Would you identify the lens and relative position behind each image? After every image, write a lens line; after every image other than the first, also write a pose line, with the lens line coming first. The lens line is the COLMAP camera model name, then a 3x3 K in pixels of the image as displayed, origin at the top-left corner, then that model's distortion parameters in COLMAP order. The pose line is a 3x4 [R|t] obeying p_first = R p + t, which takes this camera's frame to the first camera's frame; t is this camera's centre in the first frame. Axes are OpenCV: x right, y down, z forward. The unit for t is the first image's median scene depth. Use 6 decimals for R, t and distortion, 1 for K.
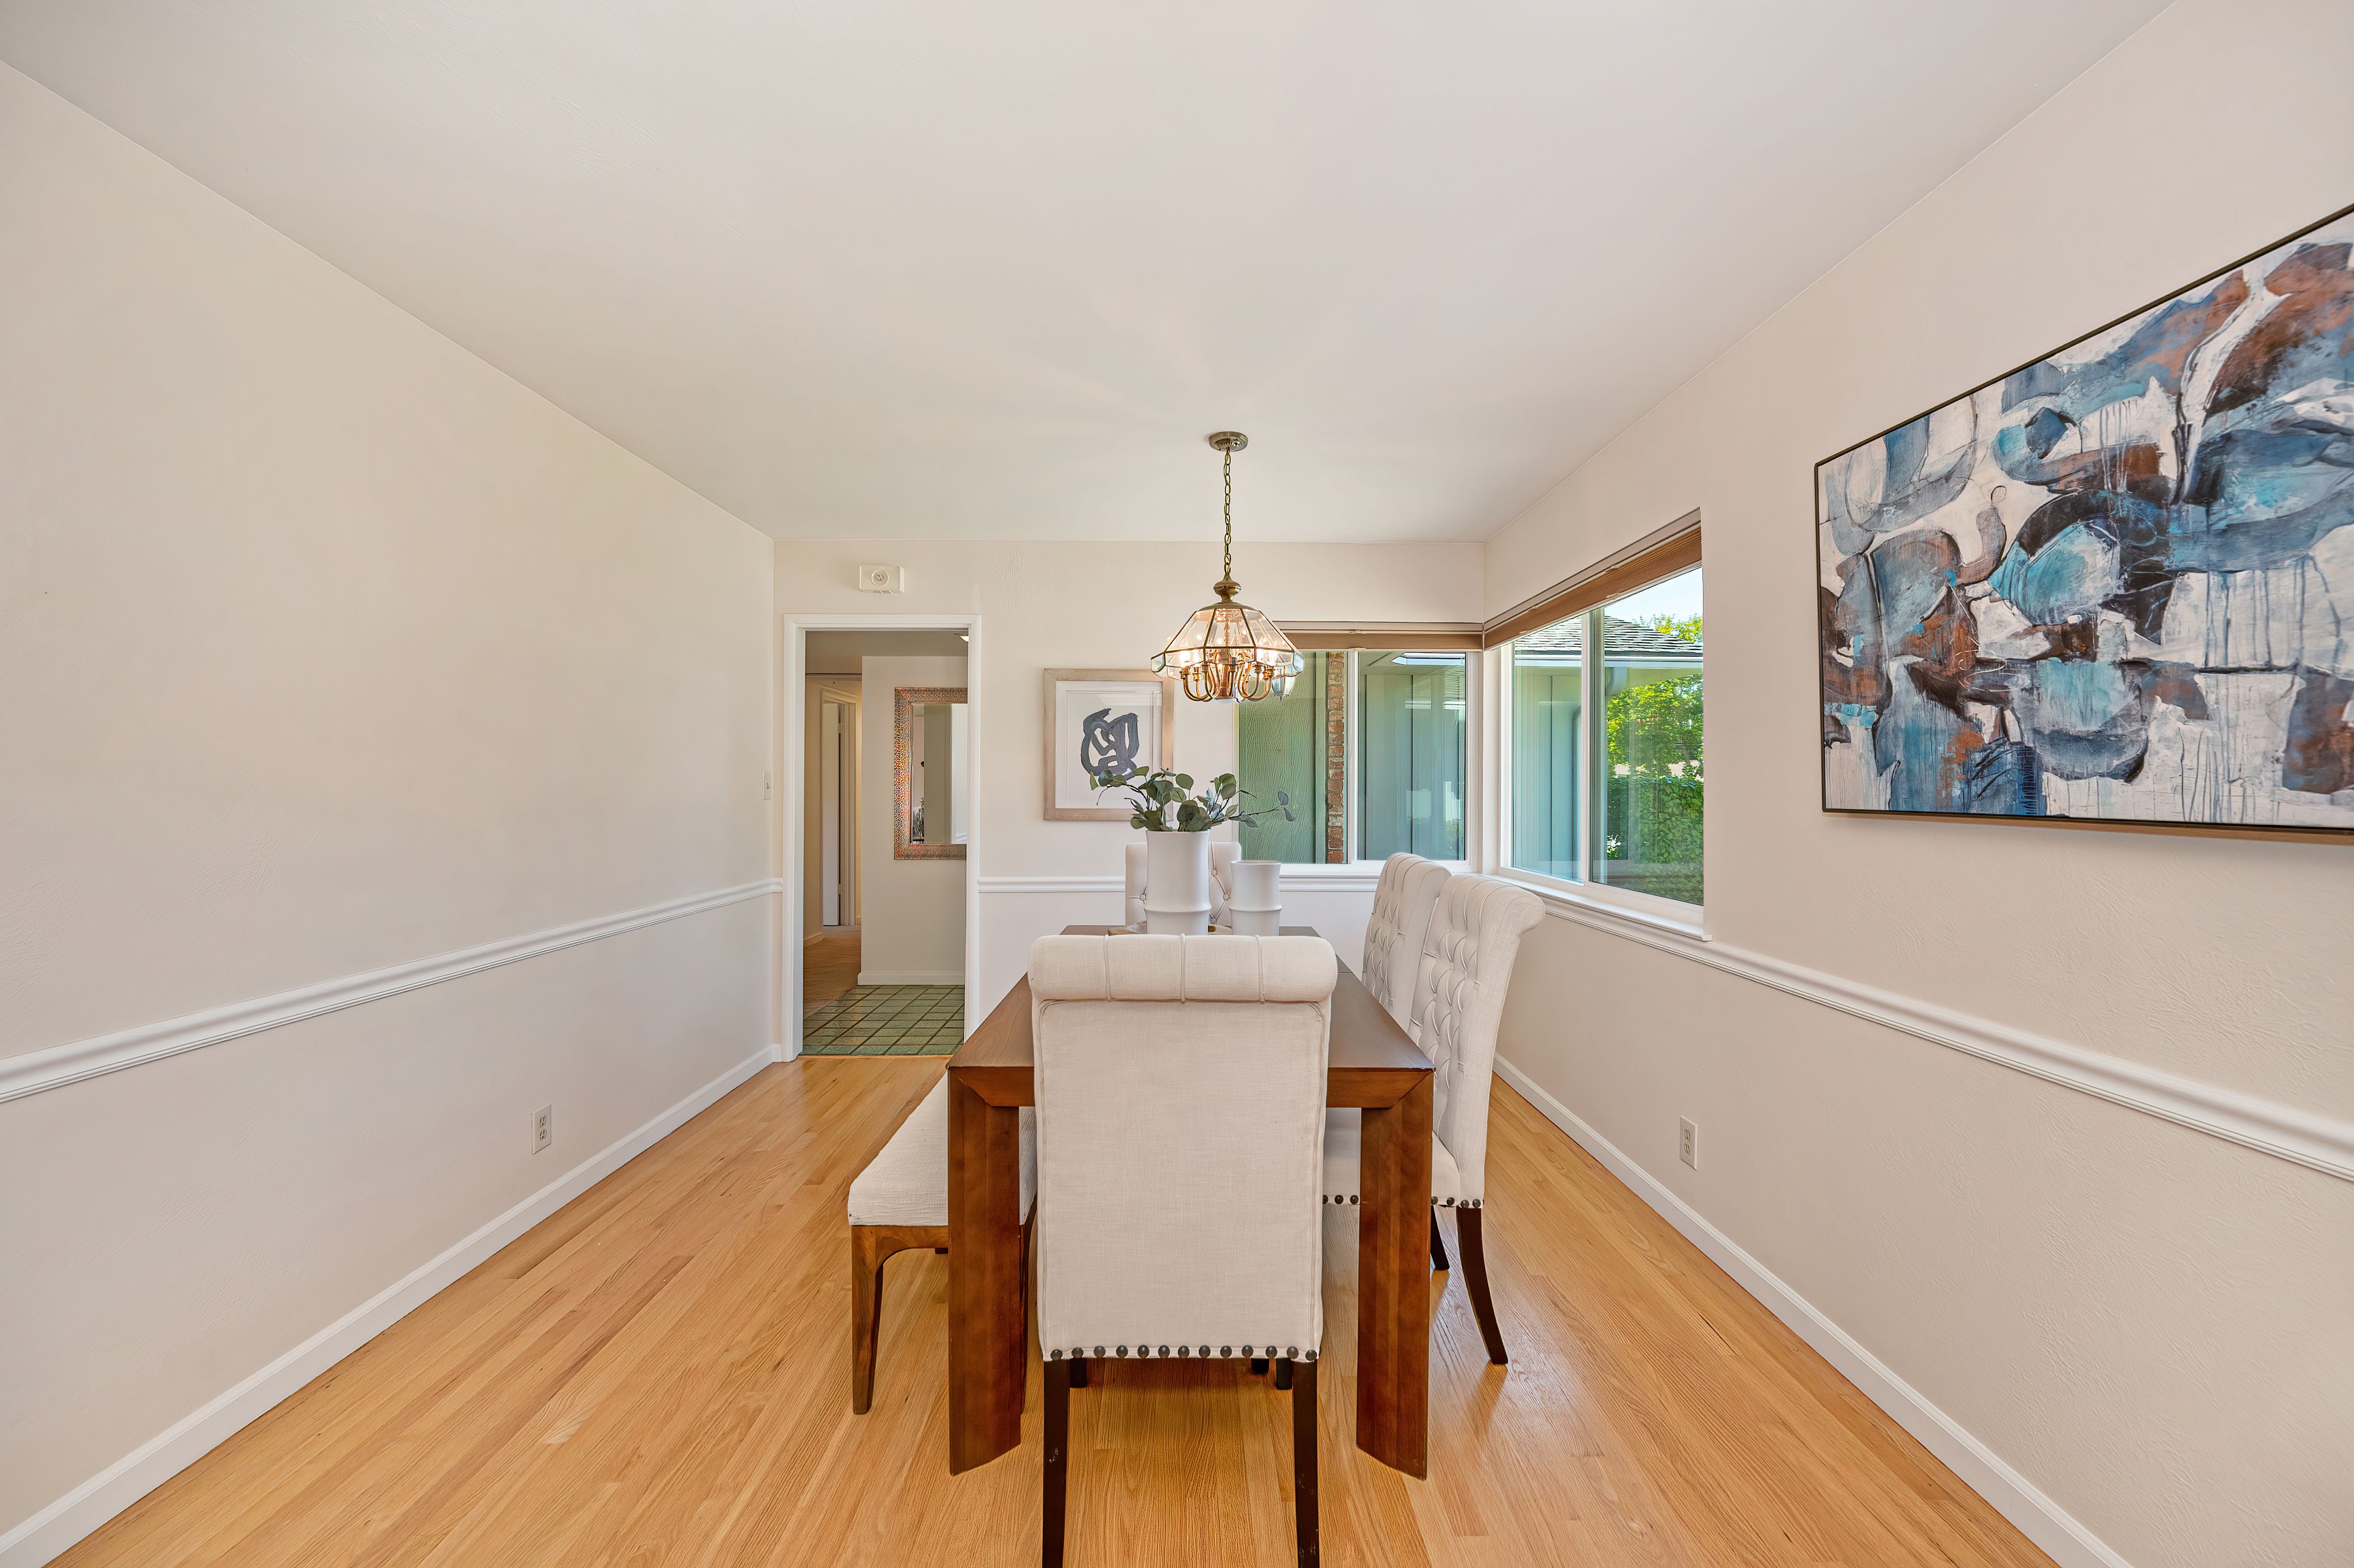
lens RADIAL K [[932.9, 0, 1192.5], [0, 932.9, 791.4], [0, 0, 1]] dist [-0.001031, 0.000189]
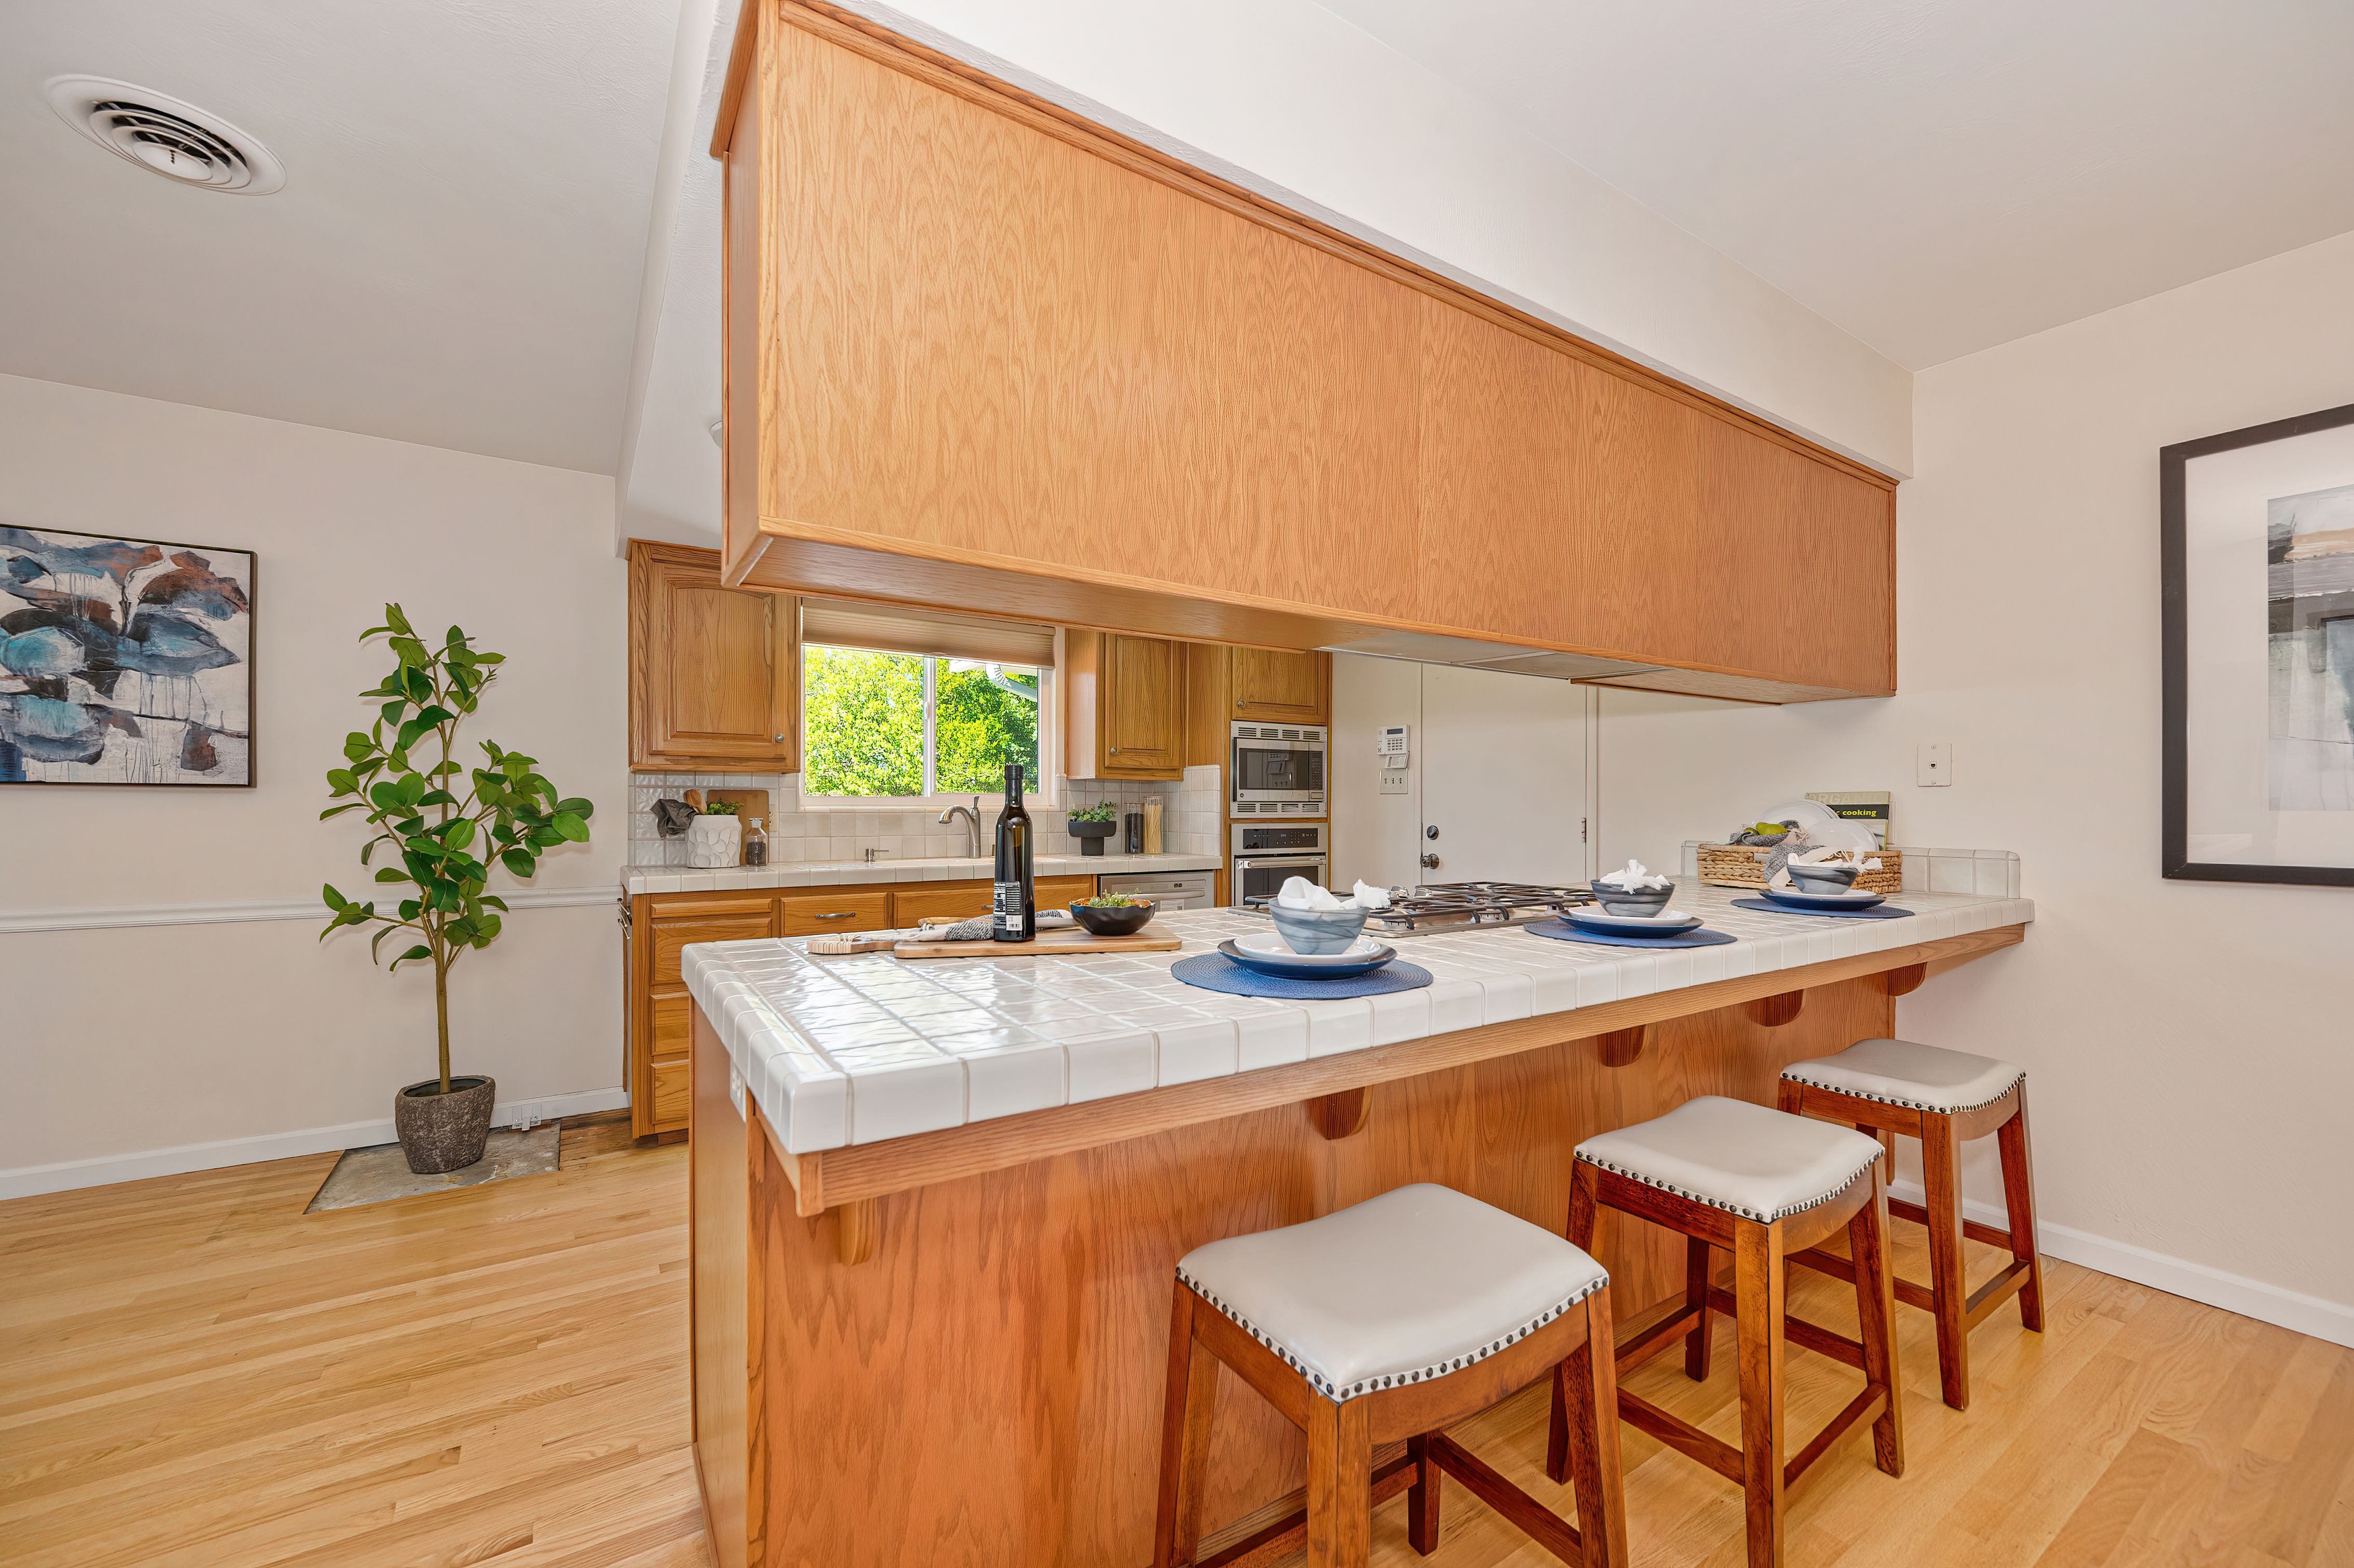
lens RADIAL K [[932.9, 0, 1185.0], [0, 932.9, 807.1], [0, 0, 1]] dist [-0.001031, 0.000189]
pose [[-0.526184, -0.004708, 0.850358, -1.524065], [0.000322, 0.999983, 0.005736, 0.055934], [-0.850371, 0.003292, -0.526174, 0.029509]]
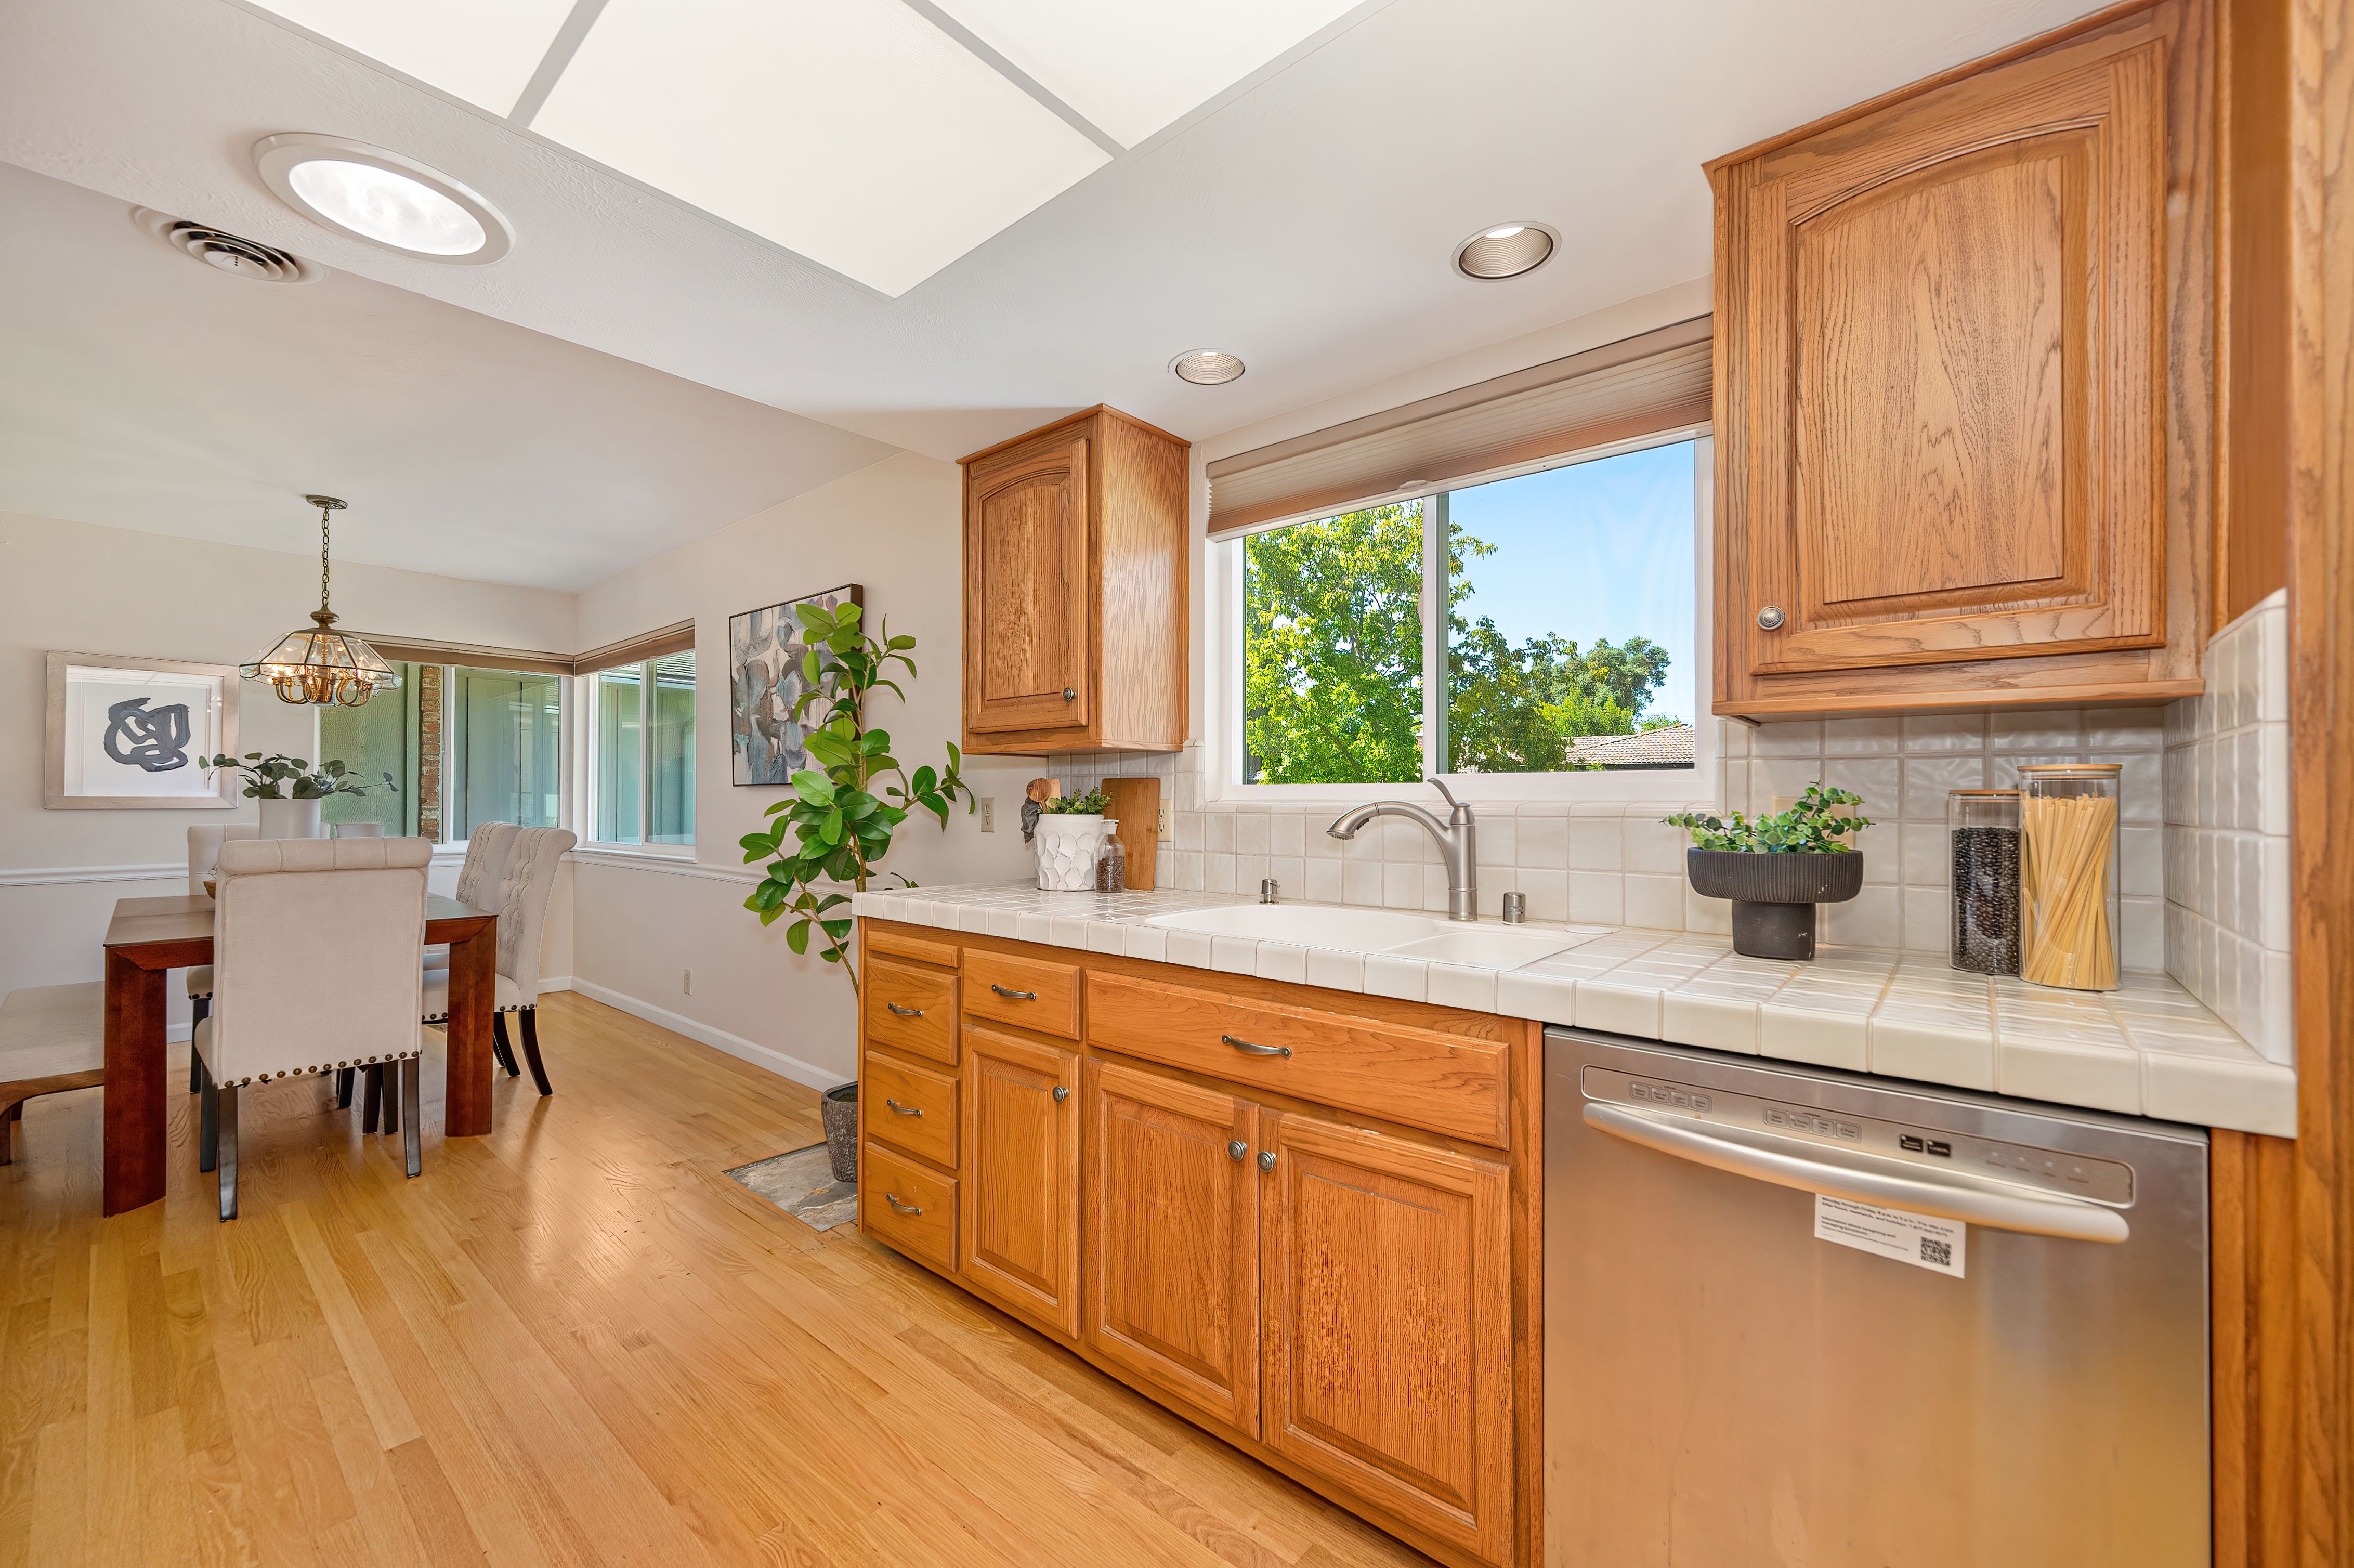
lens RADIAL K [[932.9, 0, 1179.2], [0, 932.9, 790.2], [0, 0, 1]] dist [-0.001031, 0.000189]
pose [[0.674469, 0.006509, 0.738274, -0.198625], [0.002939, 0.999930, -0.011501, 0.064865], [-0.738297, 0.009927, 0.674403, -1.251214]]
